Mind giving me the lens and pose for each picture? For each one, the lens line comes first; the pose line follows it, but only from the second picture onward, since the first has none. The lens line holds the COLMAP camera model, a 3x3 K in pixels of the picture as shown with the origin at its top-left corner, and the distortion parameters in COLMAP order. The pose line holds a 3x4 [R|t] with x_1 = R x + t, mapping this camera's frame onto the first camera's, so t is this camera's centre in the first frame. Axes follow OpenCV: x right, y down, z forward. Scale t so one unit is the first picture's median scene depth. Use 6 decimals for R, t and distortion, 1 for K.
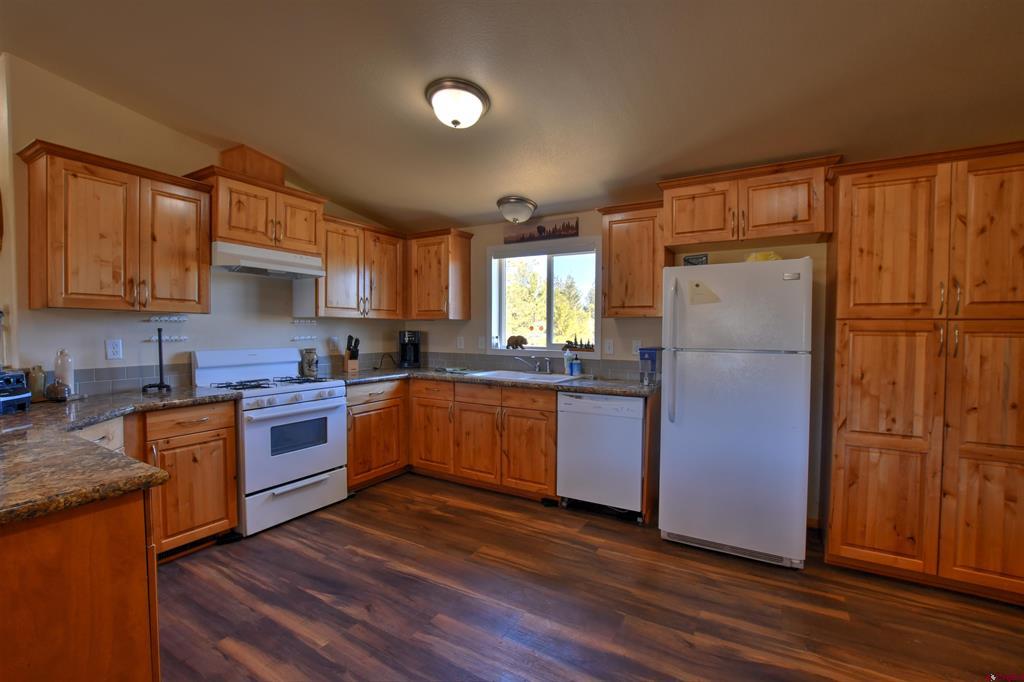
lens RADIAL K [[450.1, 0, 506.0], [0, 450.1, 342.2], [0, 0, 1]] dist [-0.028579, 0.003926]
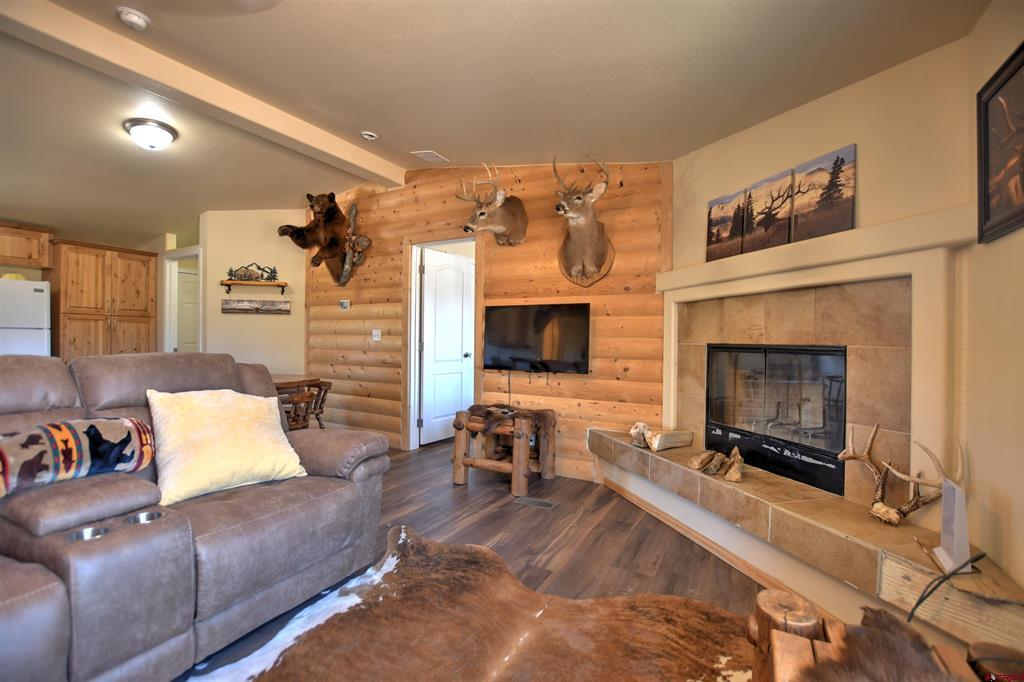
lens RADIAL K [[450.1, 0, 511.7], [0, 450.1, 341.9], [0, 0, 1]] dist [-0.028579, 0.003926]
pose [[-0.040350, -0.012208, 0.999111, -1.209194], [0.014557, 0.999812, 0.012804, 0.075490], [-0.999080, 0.015061, -0.040165, -0.886920]]
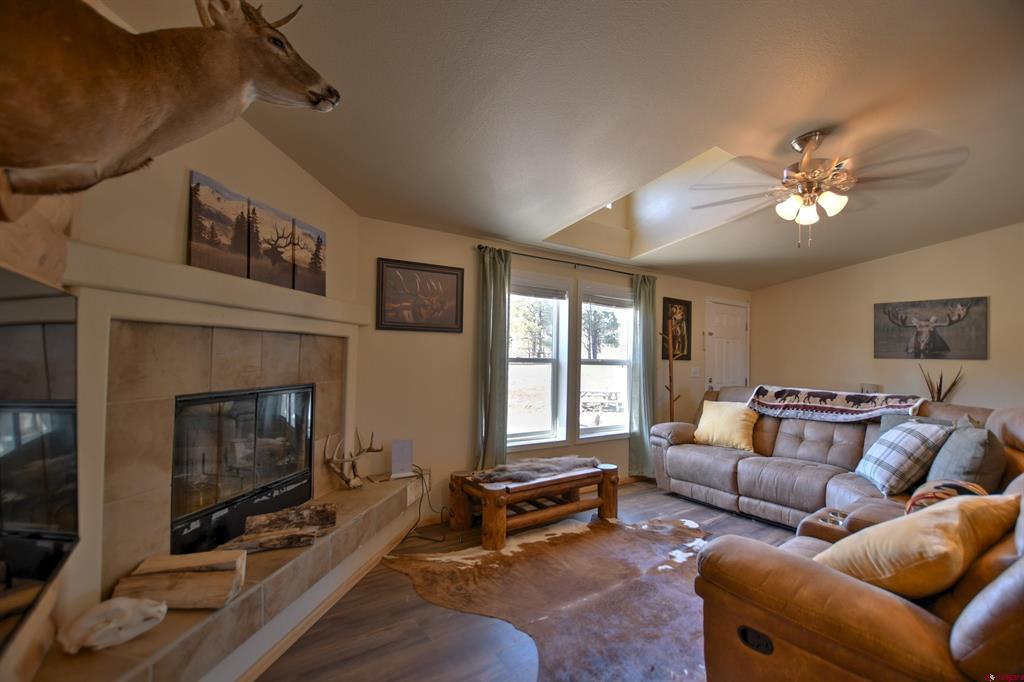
lens RADIAL K [[450.1, 0, 508.1], [0, 450.1, 344.4], [0, 0, 1]] dist [-0.028579, 0.003926]
pose [[-0.419851, -0.038359, -0.906782, 0.284465], [-0.047381, 0.998670, -0.020309, 0.013082], [0.906355, 0.034437, -0.421110, -0.677392]]
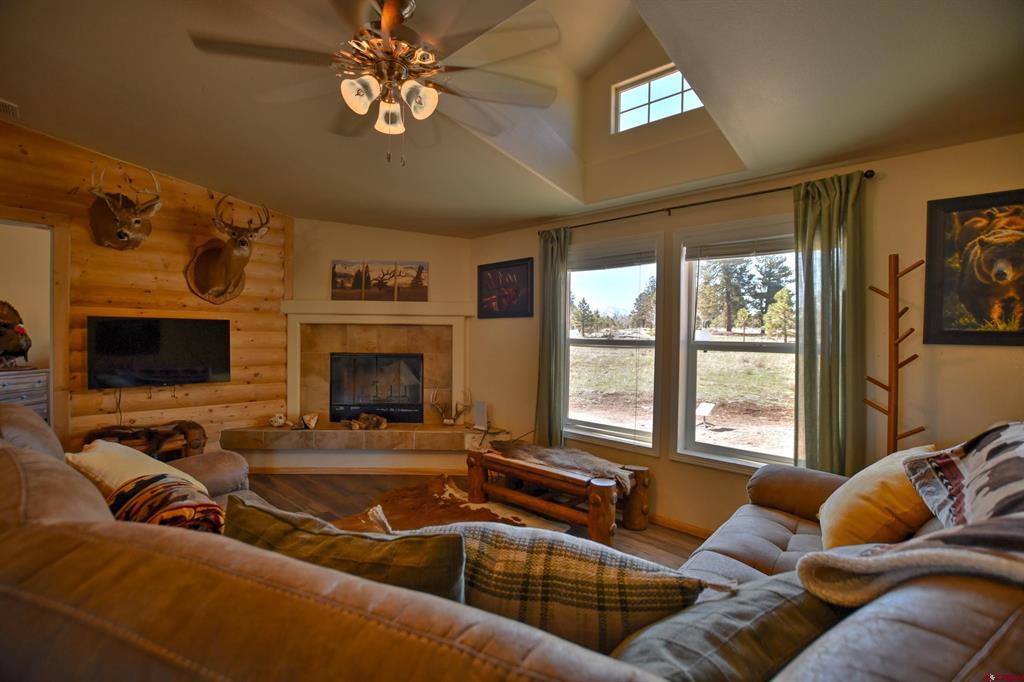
lens RADIAL K [[450.1, 0, 502.9], [0, 450.1, 345.7], [0, 0, 1]] dist [-0.028579, 0.003926]
pose [[-0.975209, -0.024433, 0.219934, -1.129910], [-0.013598, 0.998624, 0.050644, -0.020317], [-0.220868, 0.046398, -0.974199, 0.096048]]
